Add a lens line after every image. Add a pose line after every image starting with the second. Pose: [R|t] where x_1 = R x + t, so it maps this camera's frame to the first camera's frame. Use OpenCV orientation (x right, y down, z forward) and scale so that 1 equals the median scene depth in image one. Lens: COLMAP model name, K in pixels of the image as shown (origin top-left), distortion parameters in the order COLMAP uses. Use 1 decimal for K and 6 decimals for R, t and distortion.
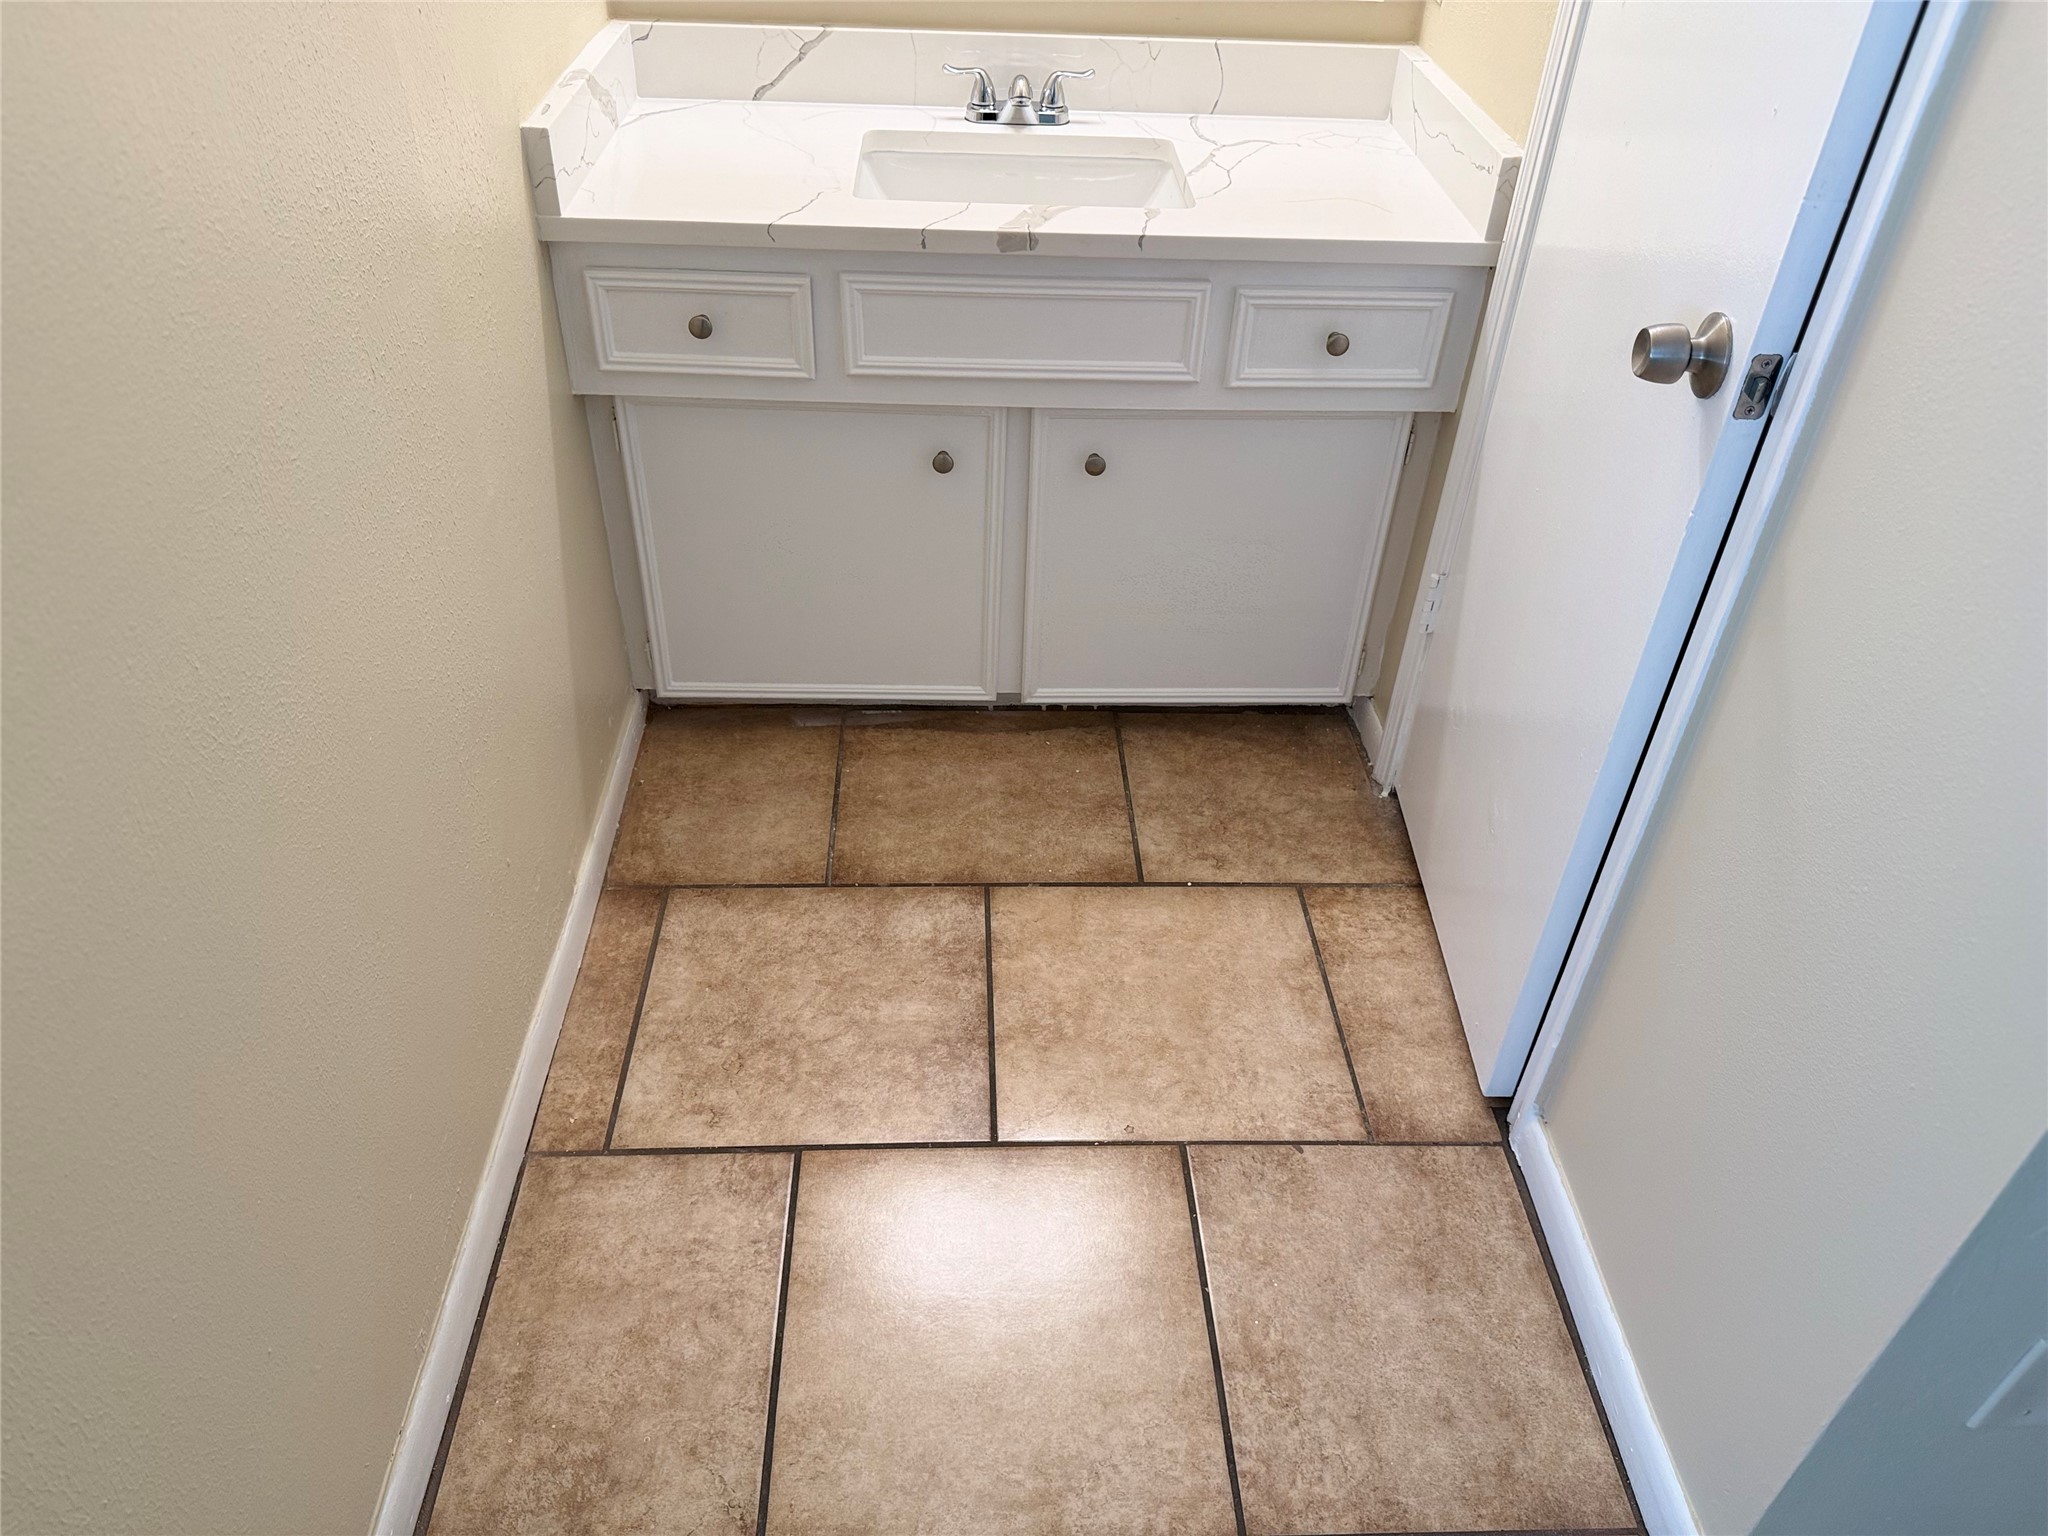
lens RADIAL K [[1413.4, 0, 1026.7], [0, 1413.4, 770.2], [0, 0, 1]] dist [0.158105, -0.334815]
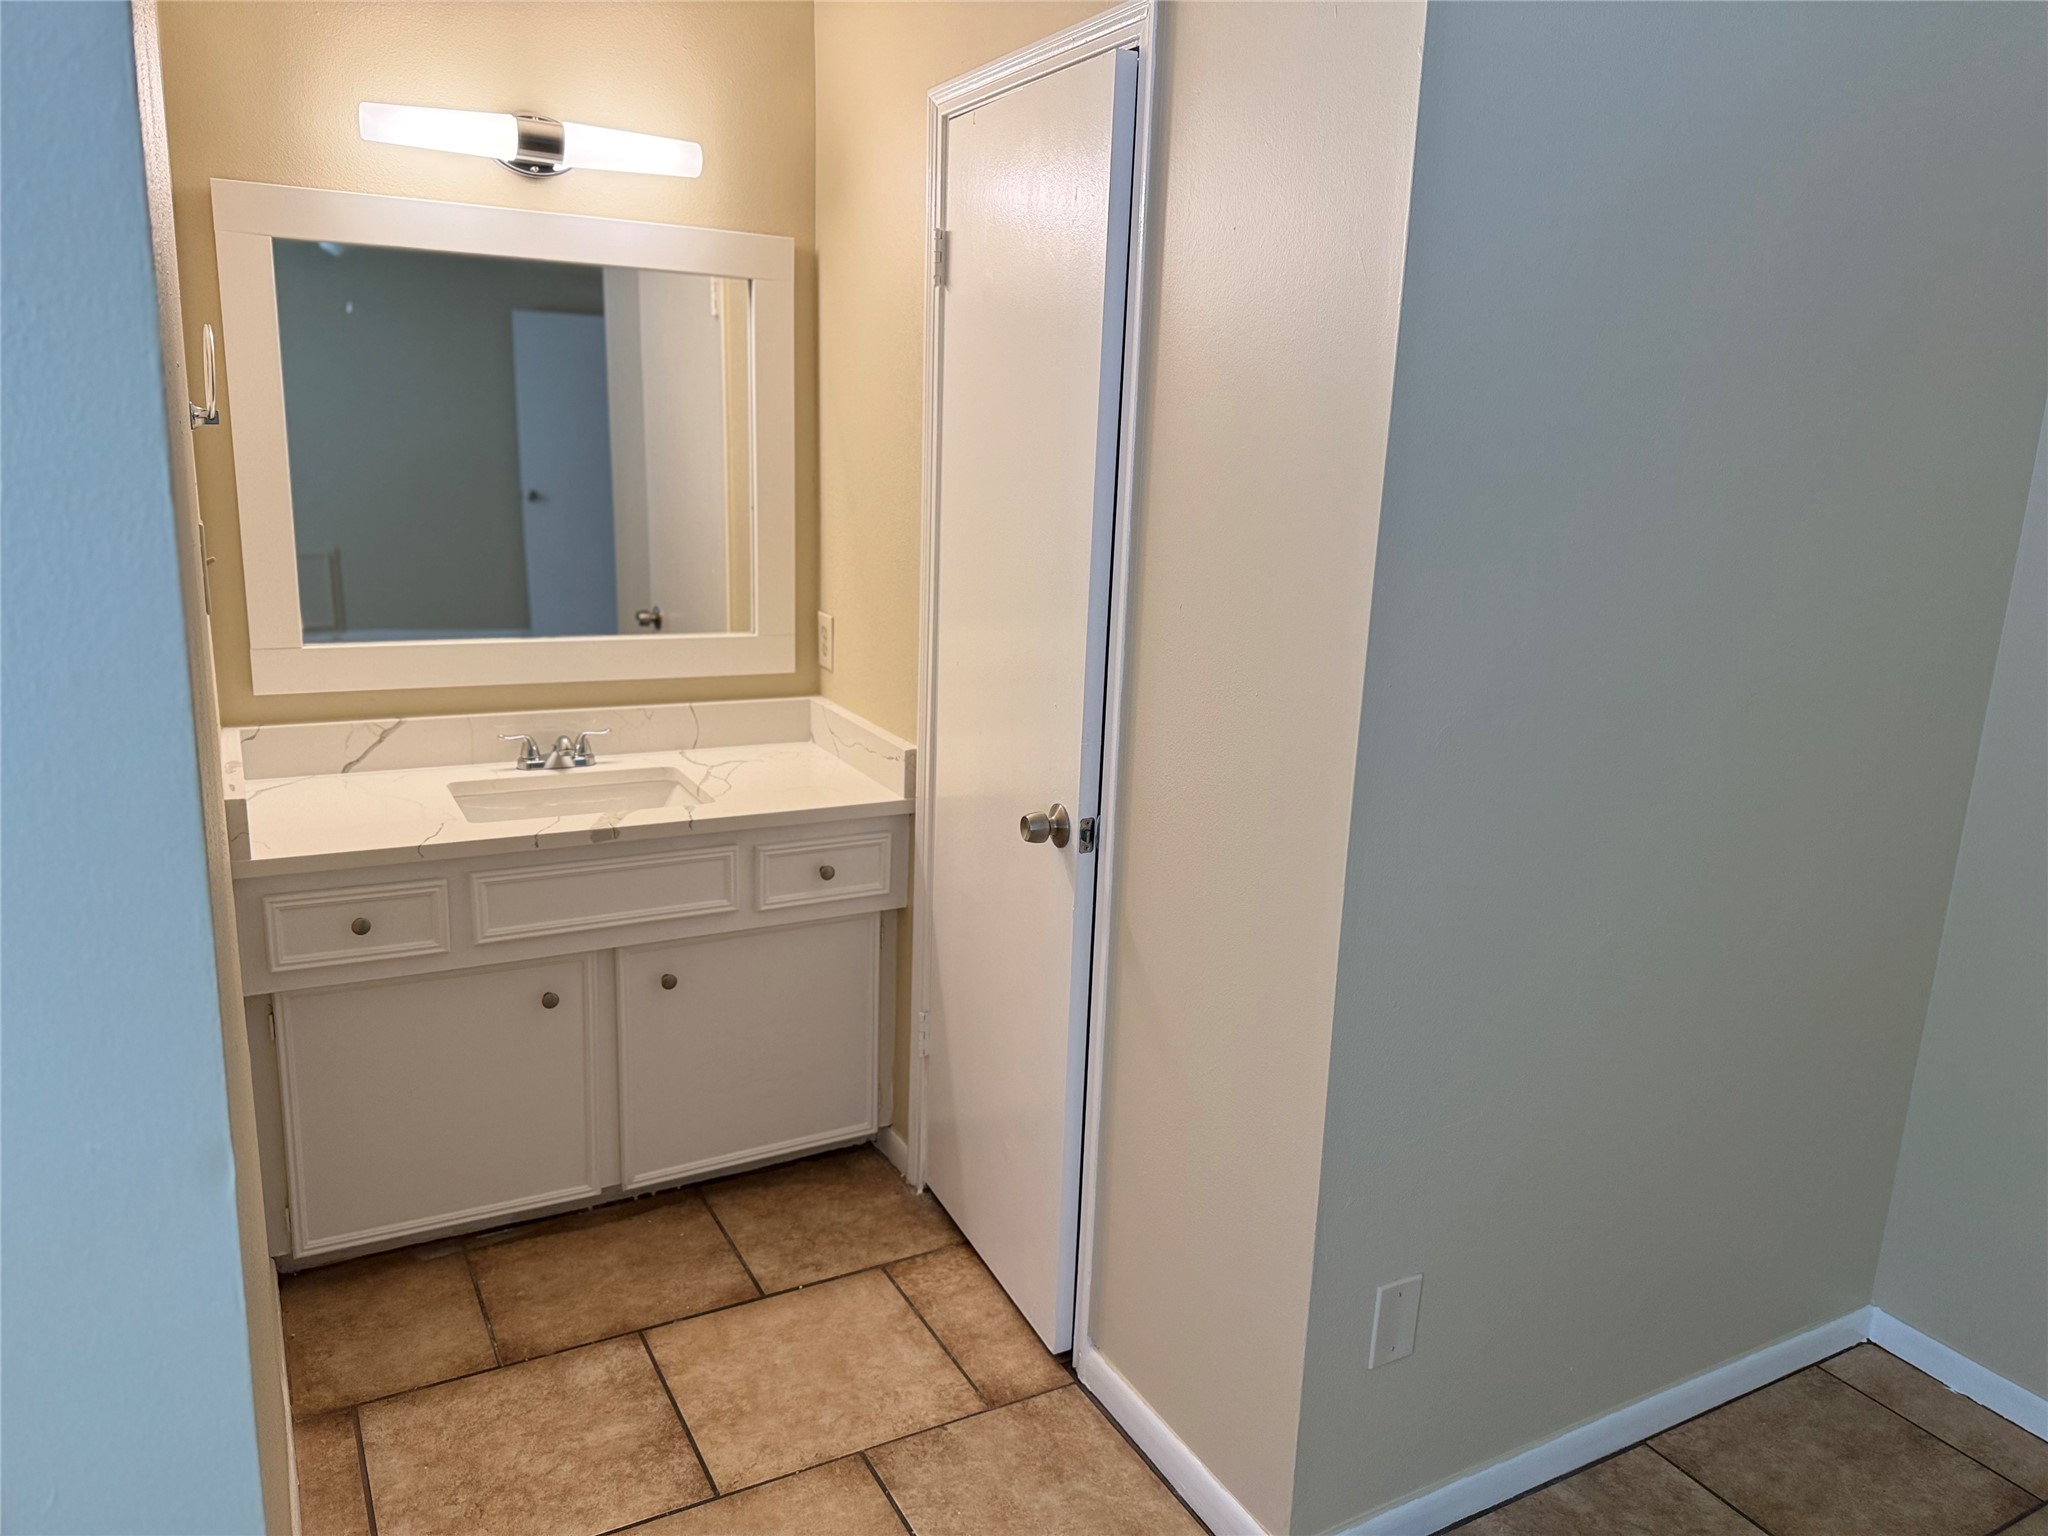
lens RADIAL K [[1423.9, 0, 1017.9], [0, 1423.9, 766.7], [0, 0, 1]] dist [0.121904, -0.193382]
pose [[0.896280, -0.102409, 0.431502, -0.235595], [0.270250, 0.897574, -0.348319, 0.177097], [-0.351634, 0.428805, 0.832154, -0.361135]]
